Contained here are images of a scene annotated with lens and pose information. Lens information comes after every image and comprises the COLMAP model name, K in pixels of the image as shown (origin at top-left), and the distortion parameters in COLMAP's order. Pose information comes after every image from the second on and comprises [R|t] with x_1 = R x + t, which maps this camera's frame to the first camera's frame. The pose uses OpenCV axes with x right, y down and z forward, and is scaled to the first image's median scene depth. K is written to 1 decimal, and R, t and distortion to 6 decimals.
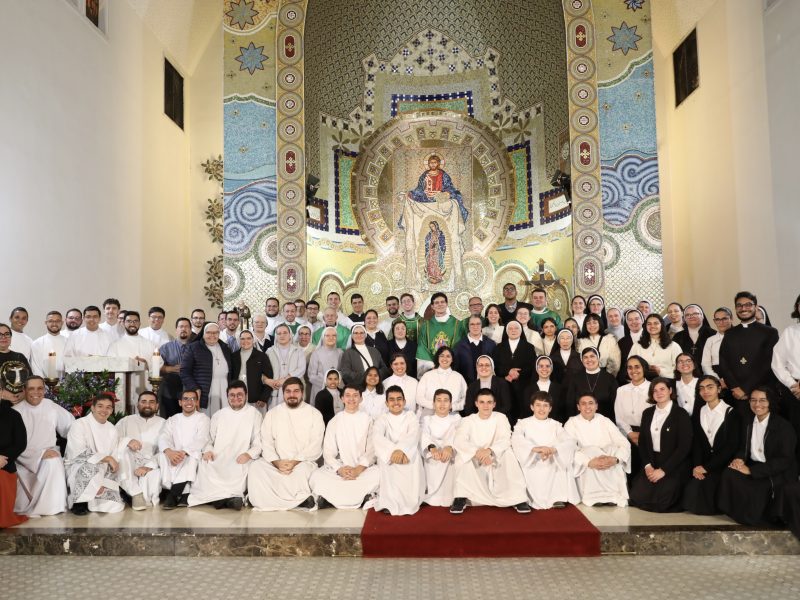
lens RADIAL K [[682.2, 0, 396.6], [0, 682.2, 299.6], [0, 0, 1]] dist [0.043249, 0.000350]
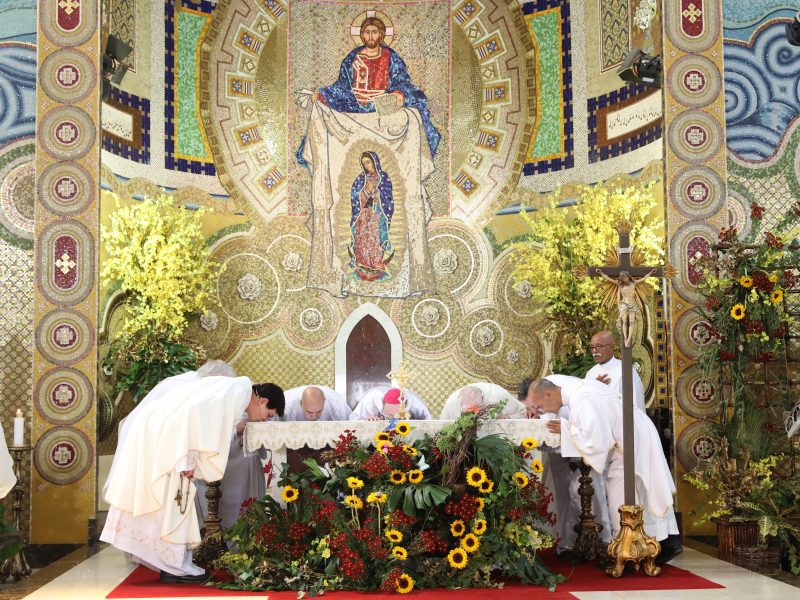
lens RADIAL K [[1263.6, 0, 401.6], [0, 1263.6, 302.7], [0, 0, 1]] dist [0.024445, 0.000000]
pose [[0.994942, 0.017308, 0.098952, -0.010954], [-0.015720, 0.999735, -0.016807, 0.007778], [-0.099216, 0.015167, 0.994950, 0.110062]]
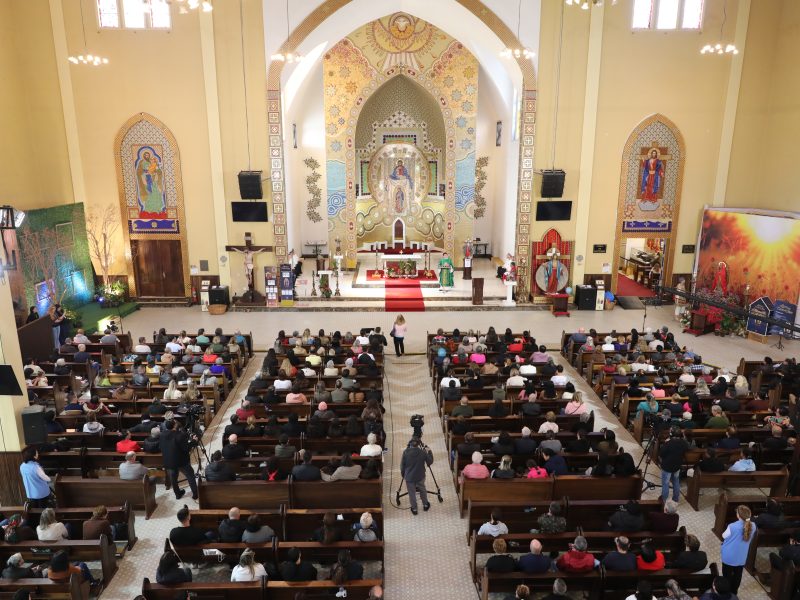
lens RADIAL K [[682.2, 0, 399.8], [0, 682.2, 299.0], [0, 0, 1]] dist [0.043249, 0.000350]
pose [[0.998211, 0.005241, 0.059561, -0.095564], [-0.024330, 0.945556, 0.324548, -0.568537], [-0.054618, -0.325417, 0.943992, -1.571257]]
